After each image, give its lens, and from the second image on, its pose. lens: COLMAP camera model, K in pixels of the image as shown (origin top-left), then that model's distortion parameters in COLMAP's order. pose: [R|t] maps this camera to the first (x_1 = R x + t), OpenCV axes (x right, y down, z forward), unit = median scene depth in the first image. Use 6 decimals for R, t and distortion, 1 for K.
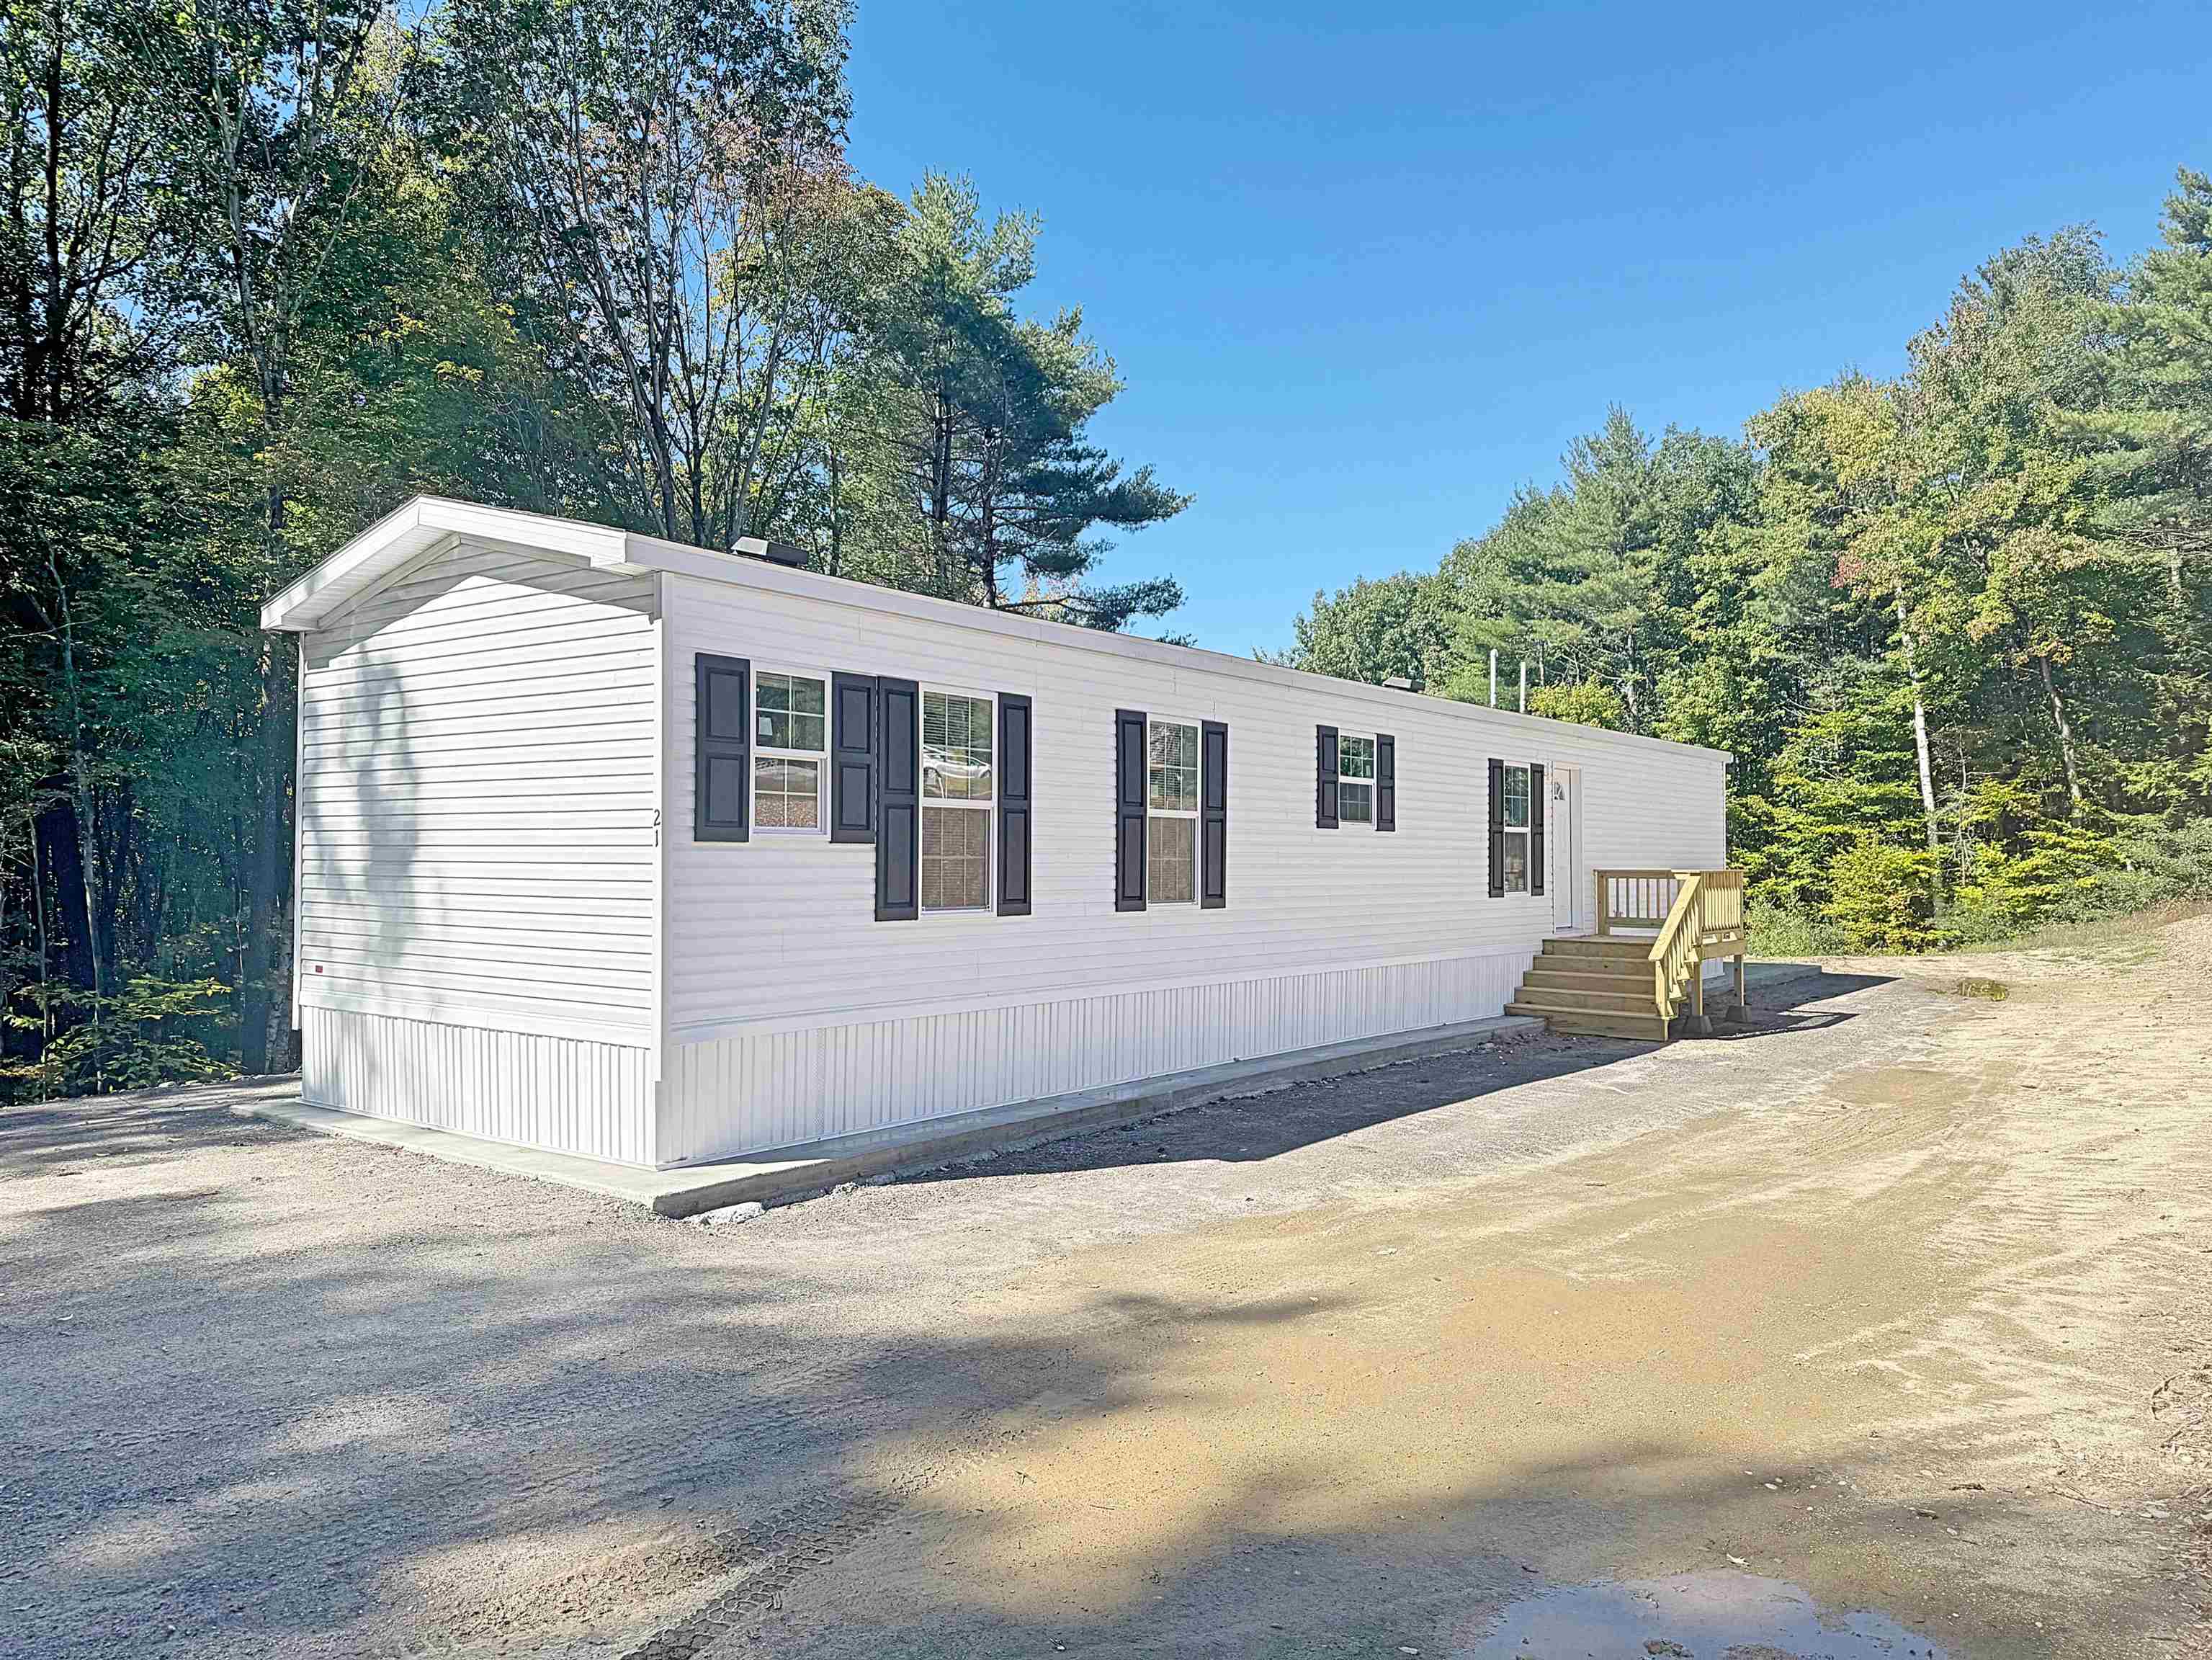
lens RADIAL K [[1520.2, 0, 1113.3], [0, 1520.2, 844.4], [0, 0, 1]] dist [-0.008610, -0.001090]
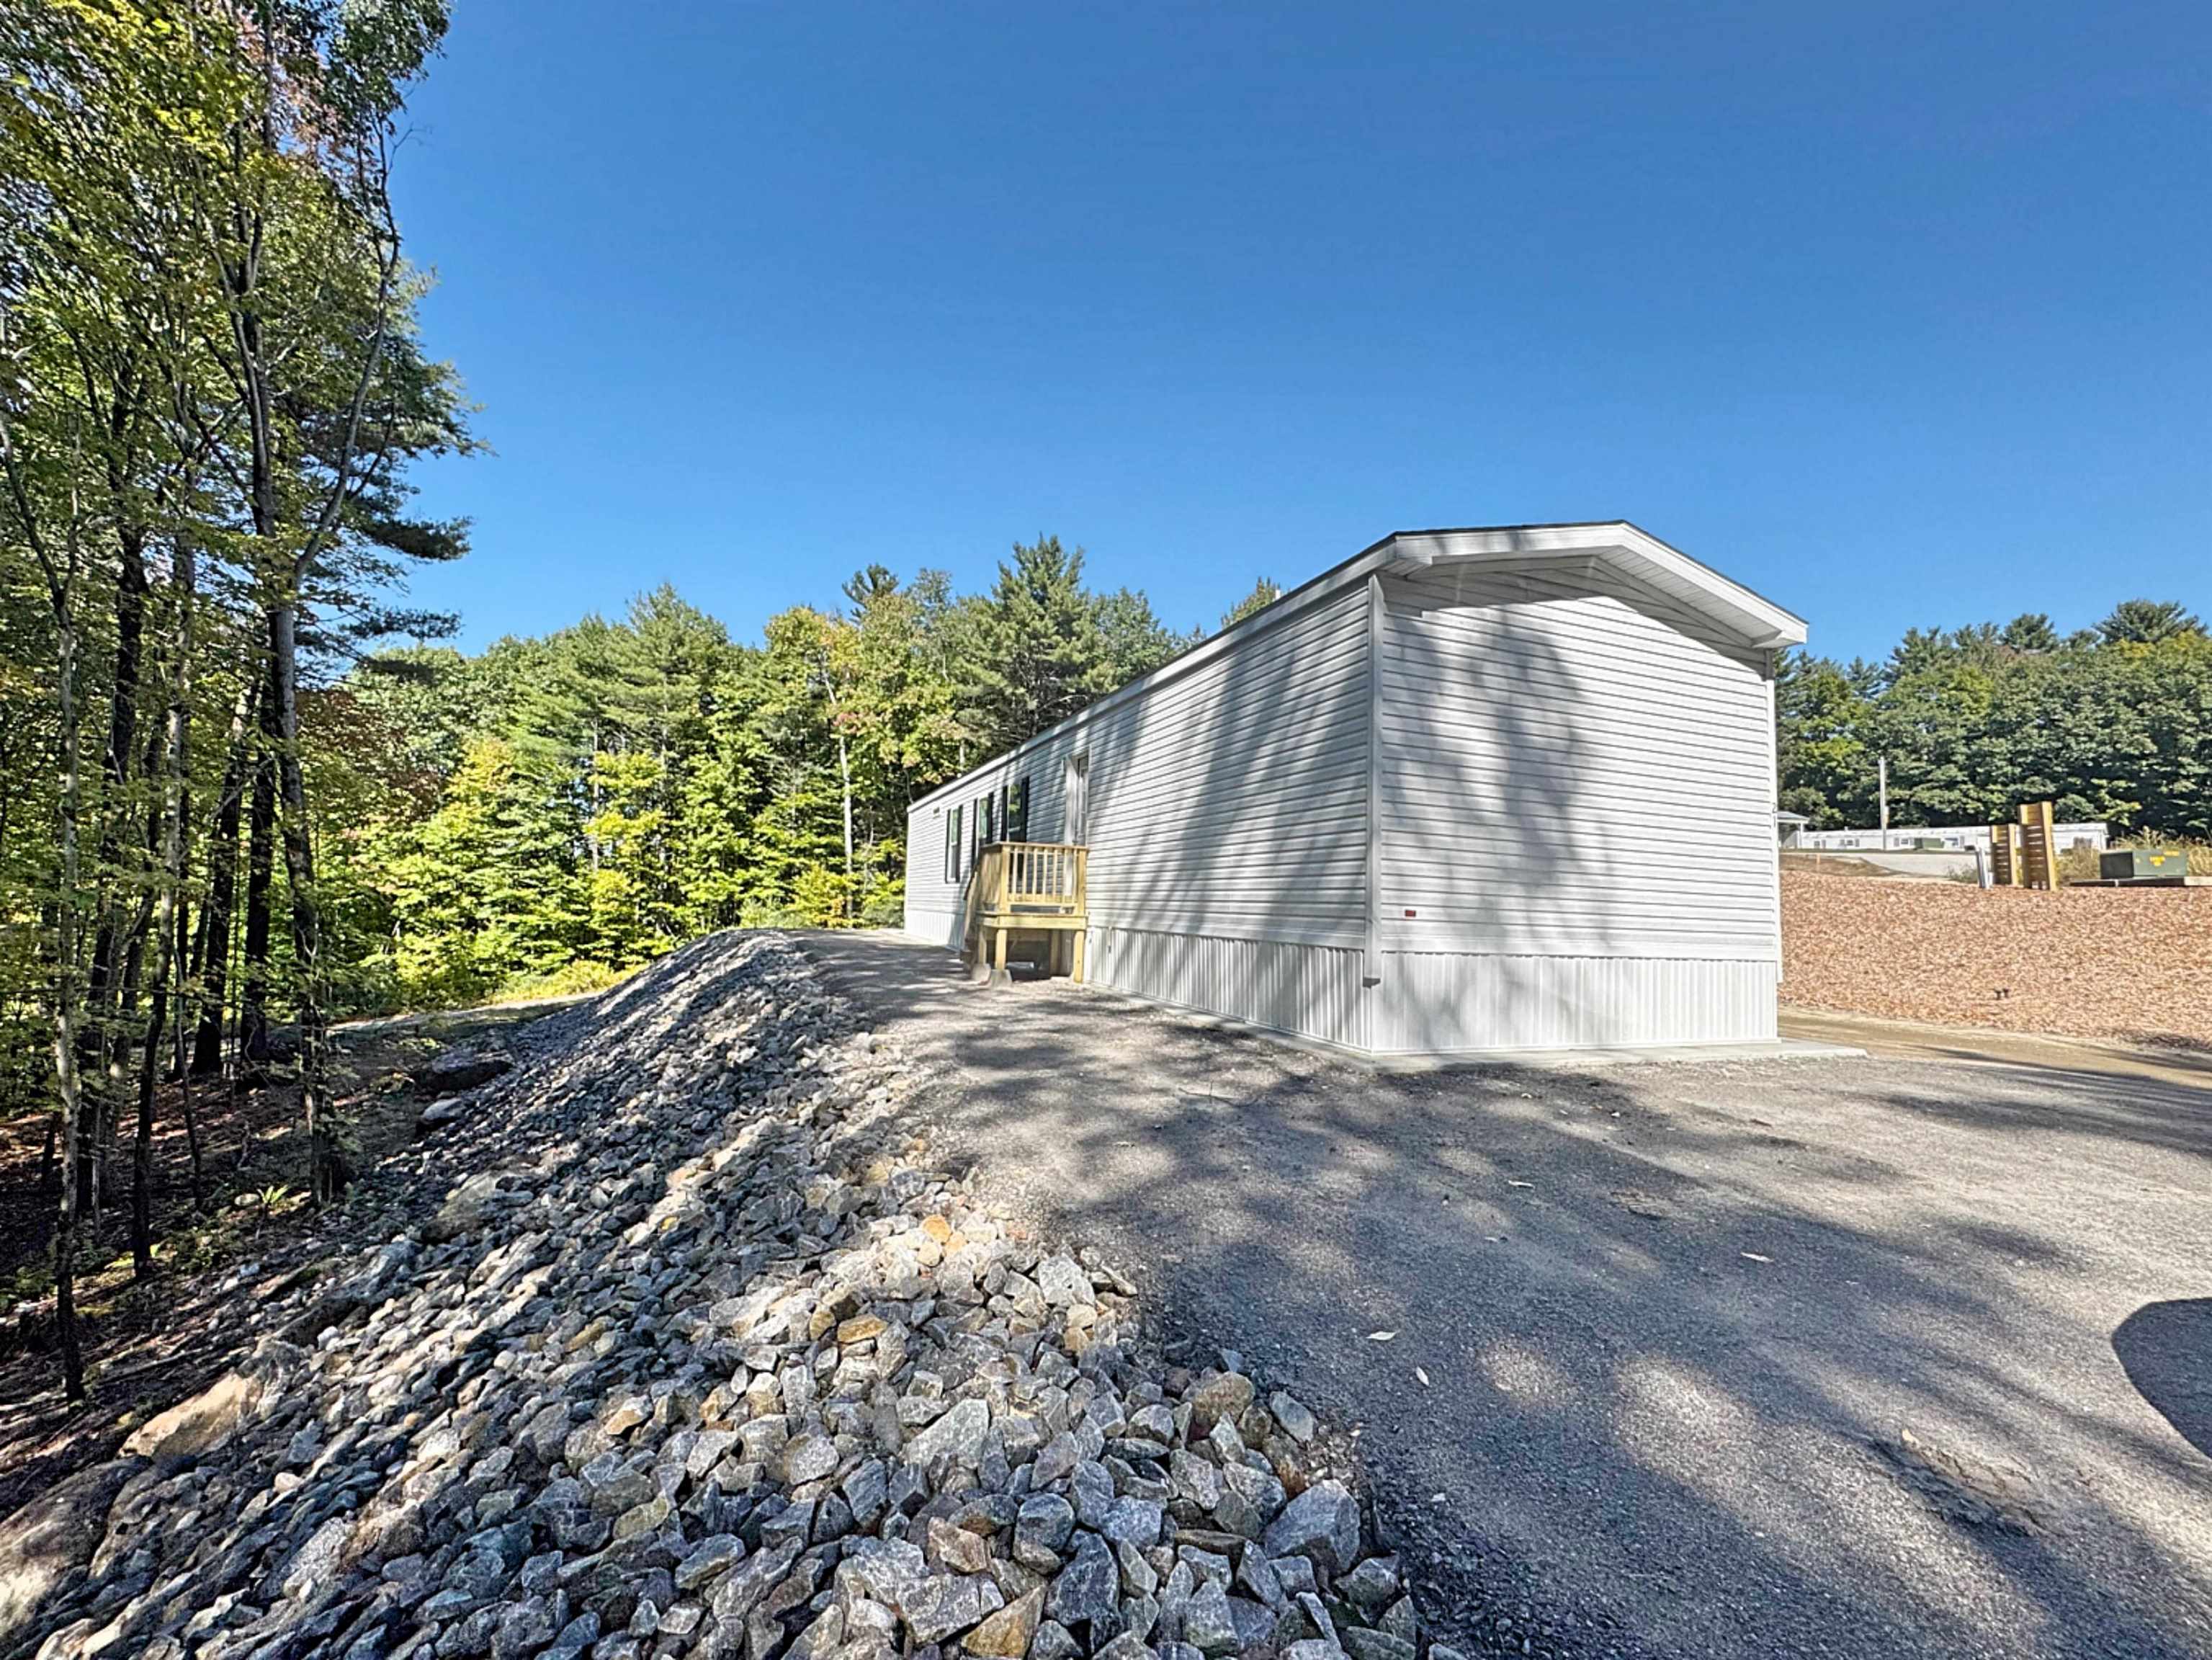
lens RADIAL K [[894.3, 0, 1114.6], [0, 894.3, 820.4], [0, 0, 1]] dist [-0.000255, 0.000121]
pose [[0.514210, 0.096471, 0.852221, -0.220646], [-0.043039, 0.995304, -0.086699, 0.017751], [-0.856583, 0.007903, 0.515948, 0.165502]]
